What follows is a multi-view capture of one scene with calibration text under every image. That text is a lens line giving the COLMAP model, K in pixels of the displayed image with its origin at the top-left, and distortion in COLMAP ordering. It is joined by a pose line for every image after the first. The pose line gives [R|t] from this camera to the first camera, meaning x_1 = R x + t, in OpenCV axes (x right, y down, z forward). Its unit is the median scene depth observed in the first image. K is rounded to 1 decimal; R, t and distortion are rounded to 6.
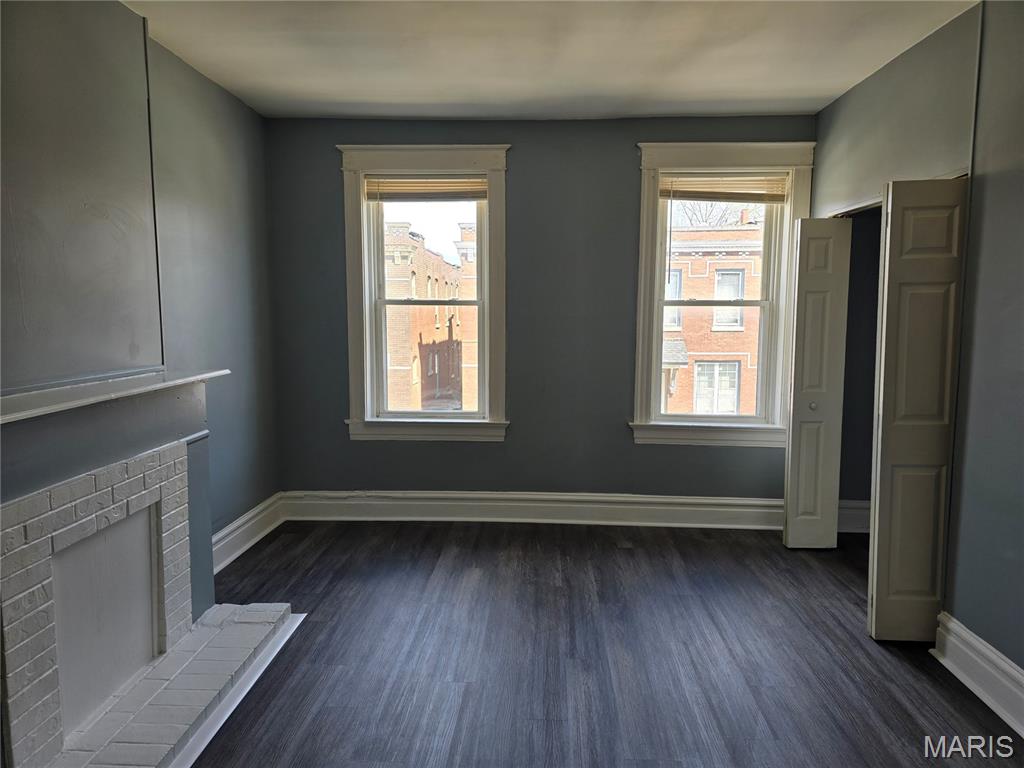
lens RADIAL K [[687.3, 0, 514.2], [0, 687.3, 376.6], [0, 0, 1]] dist [0.075124, -0.064134]
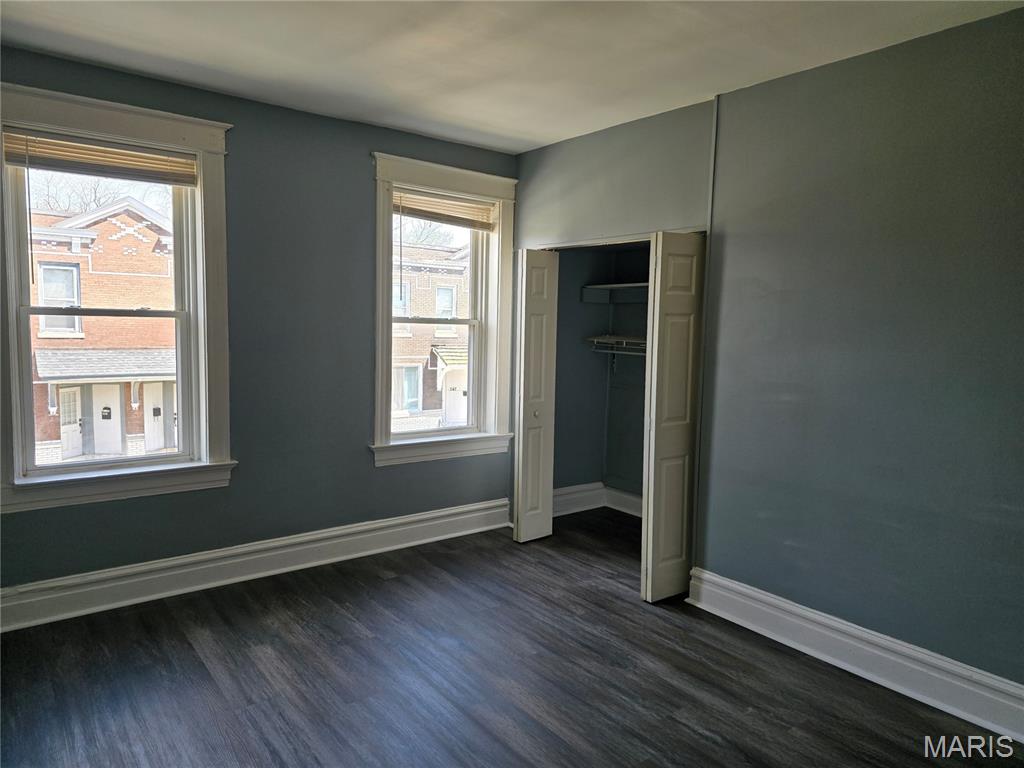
lens RADIAL K [[687.3, 0, 513.3], [0, 687.3, 380.6], [0, 0, 1]] dist [0.075124, -0.064134]
pose [[0.759688, -0.044315, 0.648776, -0.307549], [0.044308, 0.998884, 0.016346, -0.030546], [-0.648776, 0.016328, 0.760804, 0.157922]]
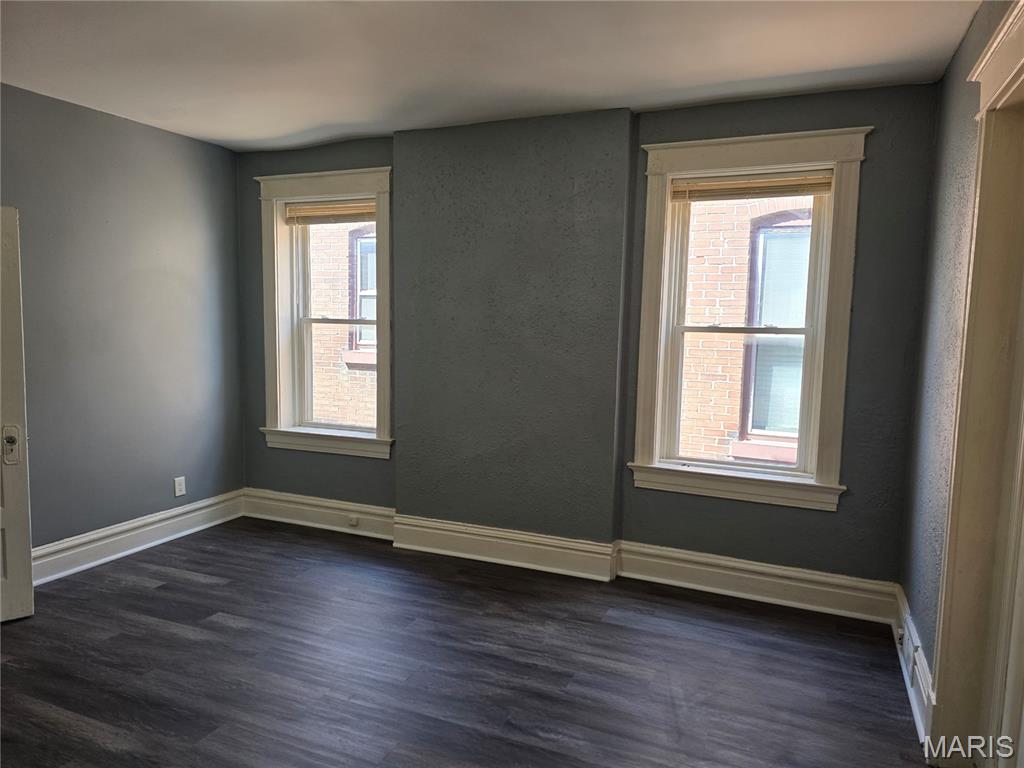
lens RADIAL K [[687.3, 0, 515.5], [0, 687.3, 387.2], [0, 0, 1]] dist [0.075124, -0.064134]
pose [[0.941627, 0.043997, -0.333770, 0.528380], [-0.047375, 0.998875, -0.001982, -0.019199], [0.333308, 0.017679, 0.942652, 0.105329]]
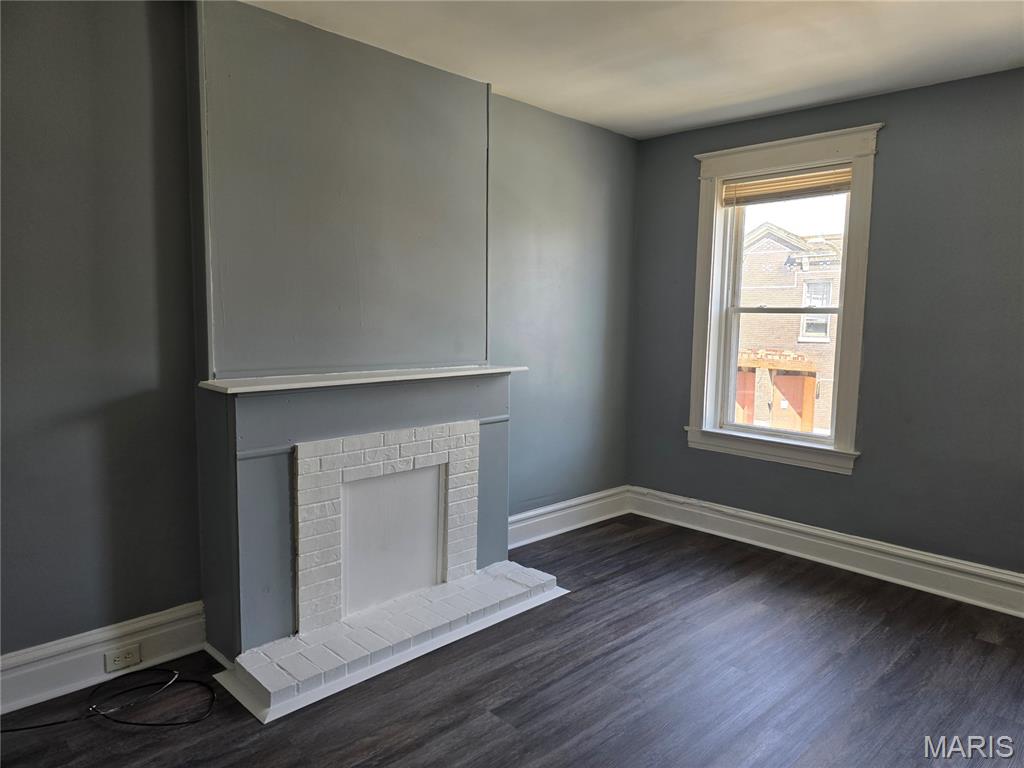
lens RADIAL K [[687.3, 0, 515.1], [0, 687.3, 381.4], [0, 0, 1]] dist [0.075124, -0.064134]
pose [[0.735785, 0.077596, -0.672755, 0.265138], [-0.080830, 0.996375, 0.026521, -0.010445], [0.672374, 0.034865, 0.739390, 0.087186]]
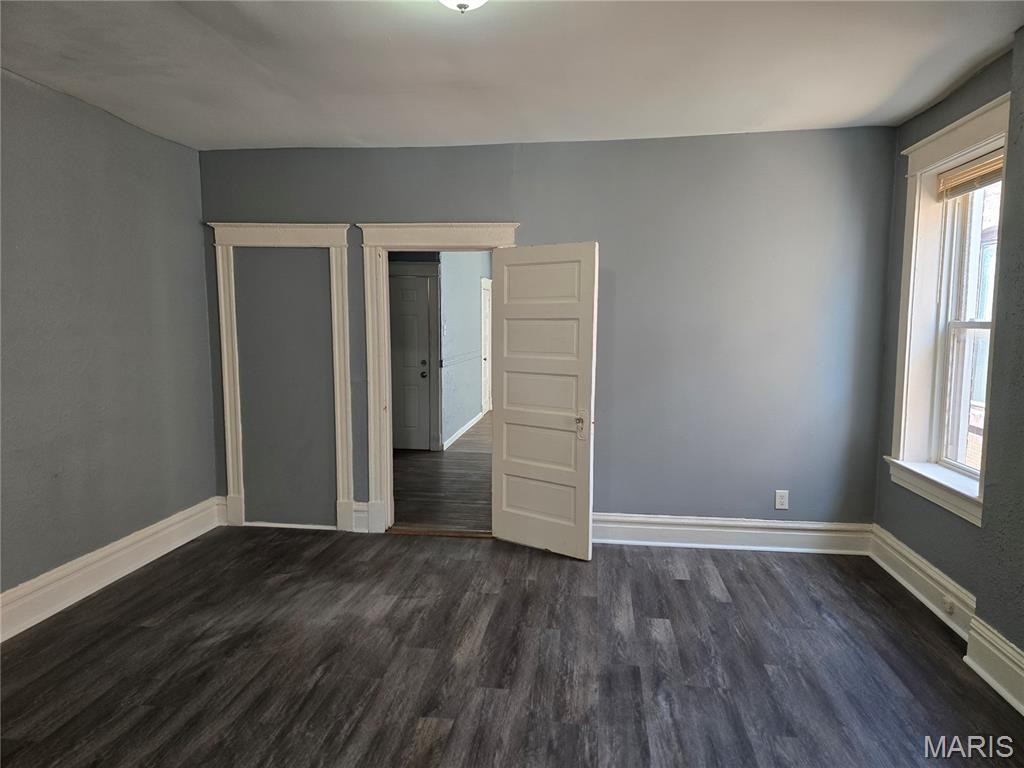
lens RADIAL K [[696.3, 0, 505.5], [0, 696.3, 394.8], [0, 0, 1]] dist [0.009804, 0.001232]
pose [[-0.083538, 0.100613, -0.991412, 0.733541], [-0.103663, 0.988615, 0.109064, -0.068134], [0.991098, 0.111884, -0.072157, 0.603807]]
